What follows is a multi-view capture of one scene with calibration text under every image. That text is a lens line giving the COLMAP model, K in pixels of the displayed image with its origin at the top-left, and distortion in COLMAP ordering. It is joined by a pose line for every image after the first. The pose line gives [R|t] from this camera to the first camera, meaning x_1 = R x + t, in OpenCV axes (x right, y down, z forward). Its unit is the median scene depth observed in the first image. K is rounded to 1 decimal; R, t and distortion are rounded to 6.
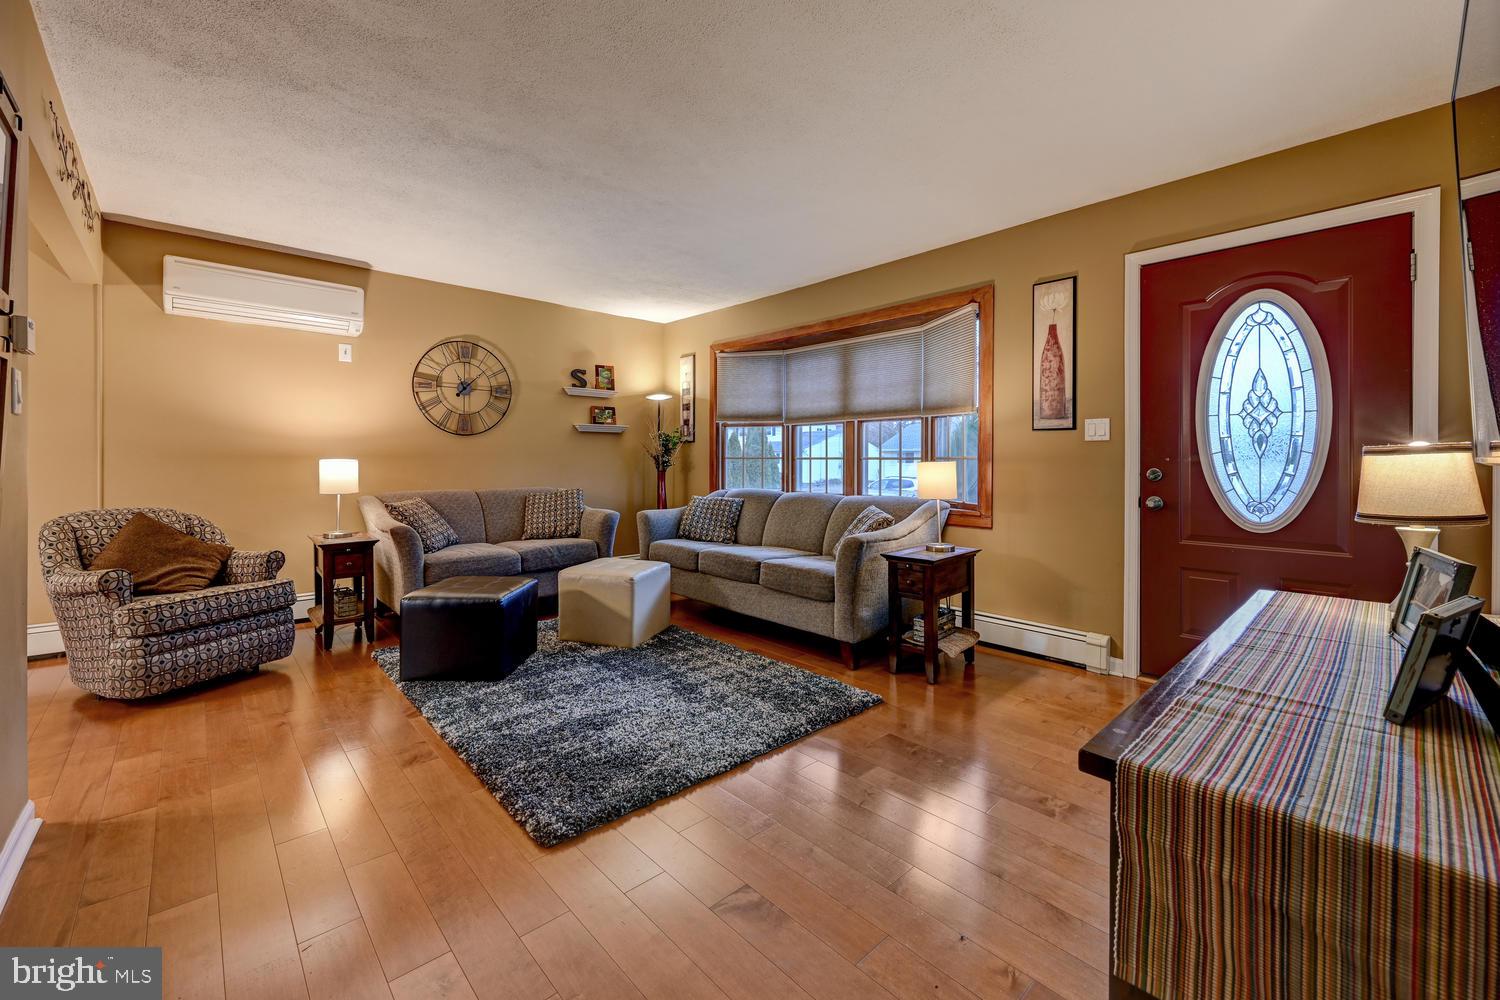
lens RADIAL K [[614.2, 0, 748.8], [0, 614.2, 458.9], [0, 0, 1]] dist [0.001639, 0.000050]
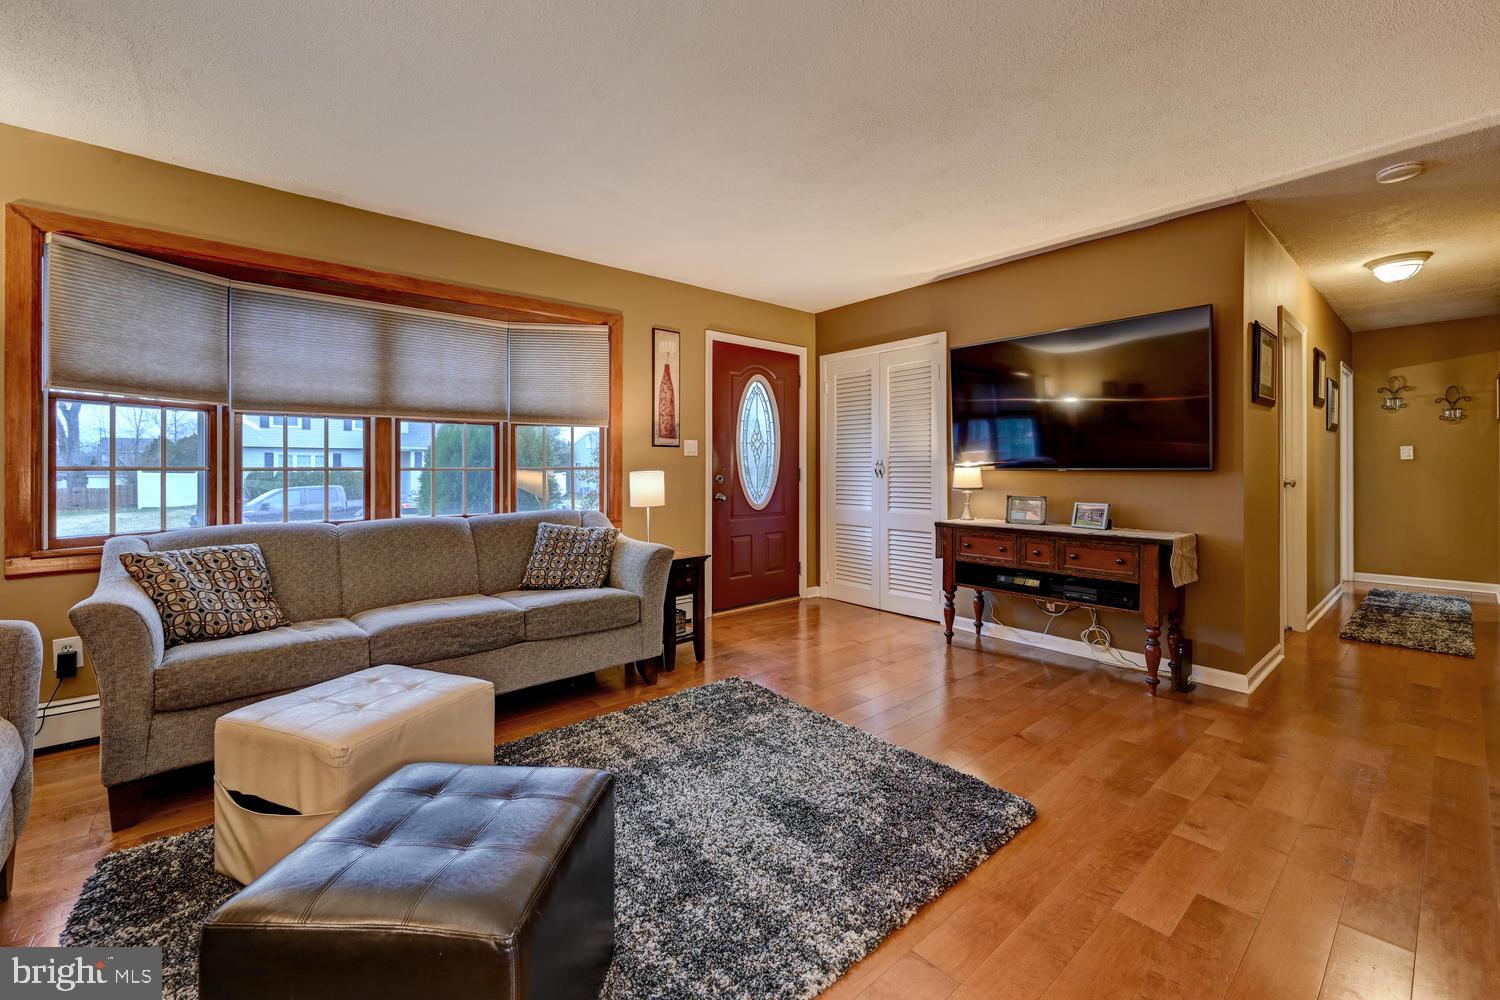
lens RADIAL K [[602.5, 0, 751.7], [0, 602.5, 476.1], [0, 0, 1]] dist [0.000432, 0.000025]
pose [[0.034513, -0.015336, 0.999287, -0.642798], [0.000945, 0.999882, 0.015313, -0.003905], [-0.999404, 0.000416, 0.034523, 0.659119]]
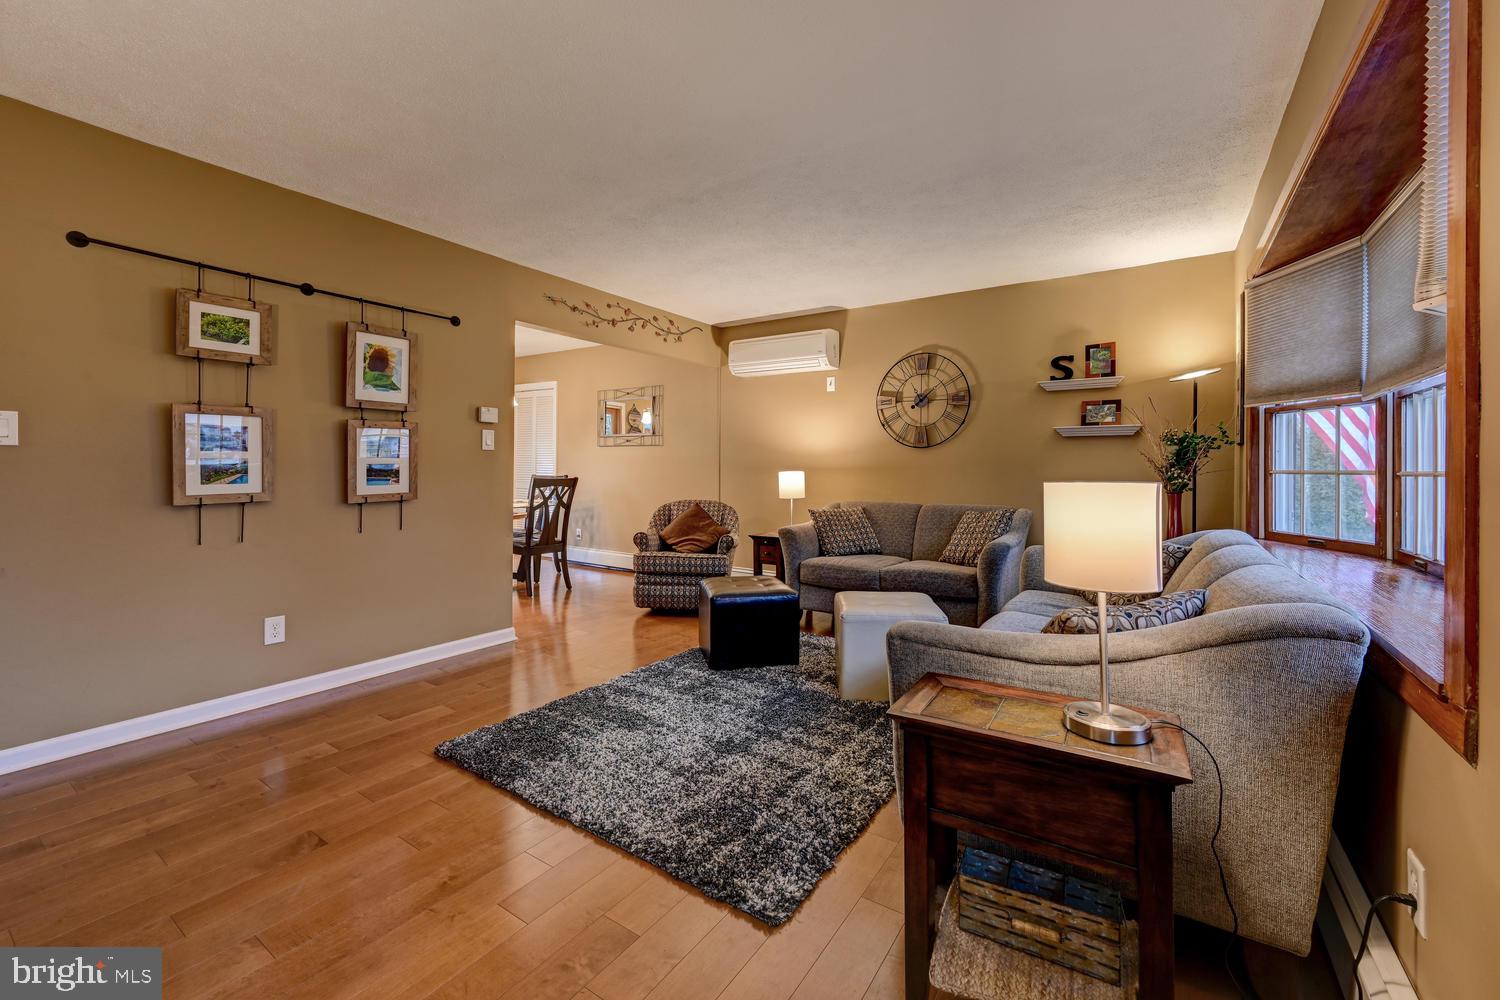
lens RADIAL K [[610.9, 0, 749.1], [0, 610.9, 468.3], [0, 0, 1]] dist [0.001741, -0.000012]
pose [[0.232084, -0.000665, -0.972695, 0.519736], [-0.004160, 0.999990, -0.001676, -0.002877], [0.972687, 0.004435, 0.232079, 0.604856]]
